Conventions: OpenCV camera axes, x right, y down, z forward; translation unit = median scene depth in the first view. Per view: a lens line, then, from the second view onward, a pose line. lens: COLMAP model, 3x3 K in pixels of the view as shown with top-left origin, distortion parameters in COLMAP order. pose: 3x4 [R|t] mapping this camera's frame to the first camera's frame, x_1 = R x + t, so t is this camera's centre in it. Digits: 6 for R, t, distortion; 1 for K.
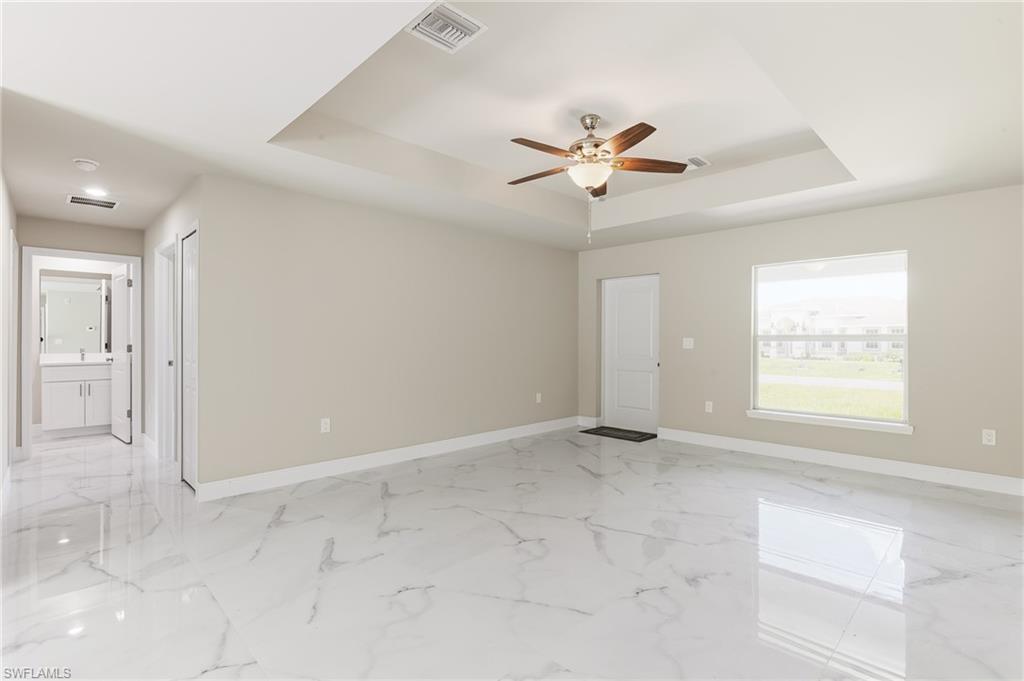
lens RADIAL K [[482.2, 0, 514.9], [0, 482.2, 336.9], [0, 0, 1]] dist [-0.003153, -0.000133]
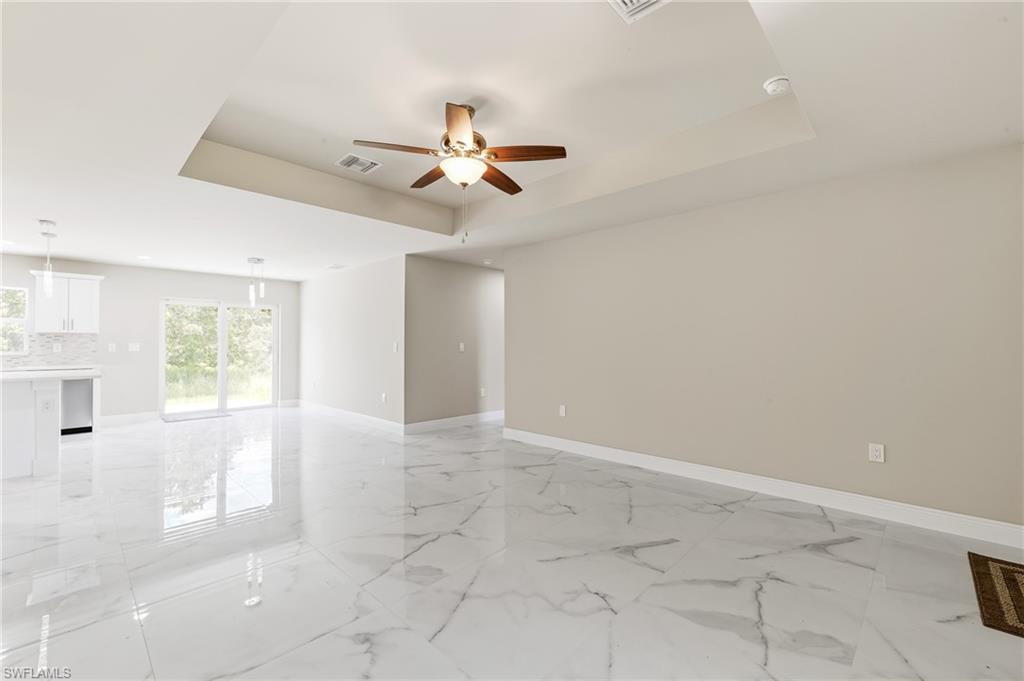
lens RADIAL K [[429.2, 0, 512.0], [0, 429.2, 340.5], [0, 0, 1]] dist [0.008905, -0.000095]
pose [[0.015211, -0.012229, -0.999810, 0.987845], [0.000726, 0.999925, -0.012219, 0.006641], [0.999884, -0.000540, 0.015219, 1.077532]]
